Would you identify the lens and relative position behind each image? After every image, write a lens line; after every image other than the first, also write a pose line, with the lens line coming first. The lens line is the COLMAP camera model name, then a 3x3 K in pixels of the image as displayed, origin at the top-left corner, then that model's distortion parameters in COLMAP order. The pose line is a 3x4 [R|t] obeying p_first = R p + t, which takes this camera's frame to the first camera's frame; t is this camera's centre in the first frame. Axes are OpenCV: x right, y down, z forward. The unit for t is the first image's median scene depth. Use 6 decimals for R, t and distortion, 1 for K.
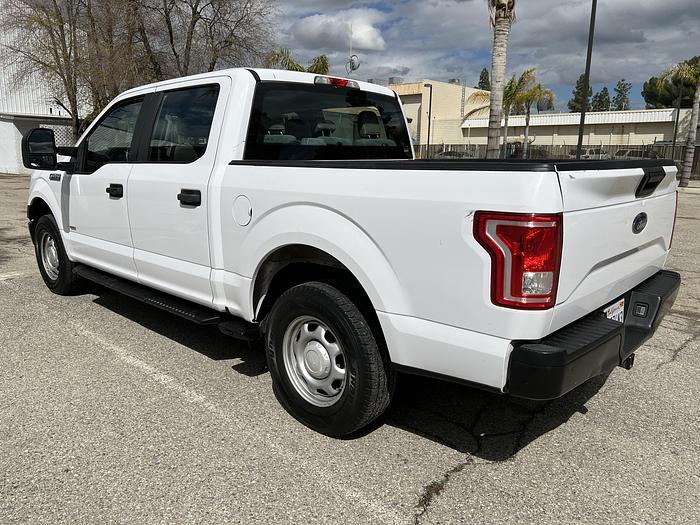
lens RADIAL K [[527.4, 0, 348.2], [0, 527.4, 263.5], [0, 0, 1]] dist [0.049264, -0.054338]
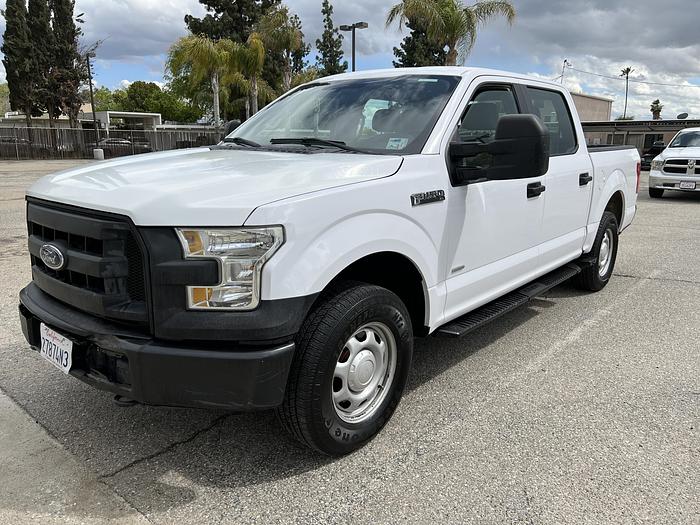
lens RADIAL K [[527.4, 0, 356.0], [0, 527.4, 260.9], [0, 0, 1]] dist [0.049264, -0.054338]
pose [[-0.049262, -0.236232, 0.970447, -1.758881], [0.196482, 0.950349, 0.241313, -0.396885], [-0.979269, 0.202563, -0.000401, 1.749786]]
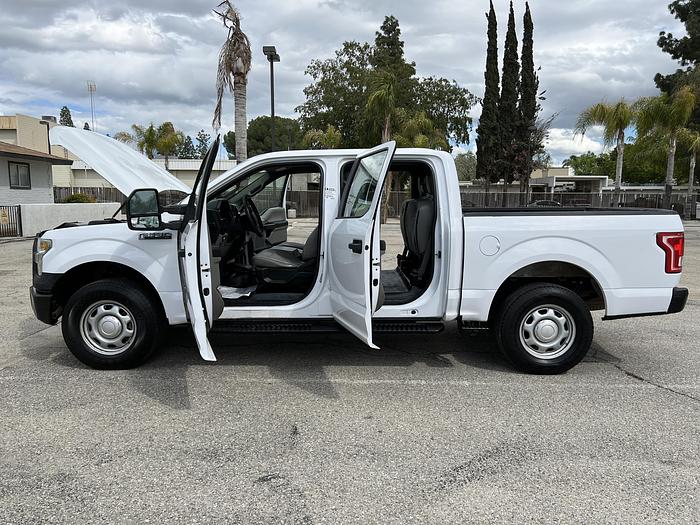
lens RADIAL K [[527.4, 0, 350.4], [0, 527.4, 262.4], [0, 0, 1]] dist [0.049264, -0.054338]
pose [[0.731378, -0.092273, 0.675701, -1.500319], [0.144899, 0.989207, -0.021754, -0.076428], [-0.666401, 0.113819, 0.736855, 0.148243]]
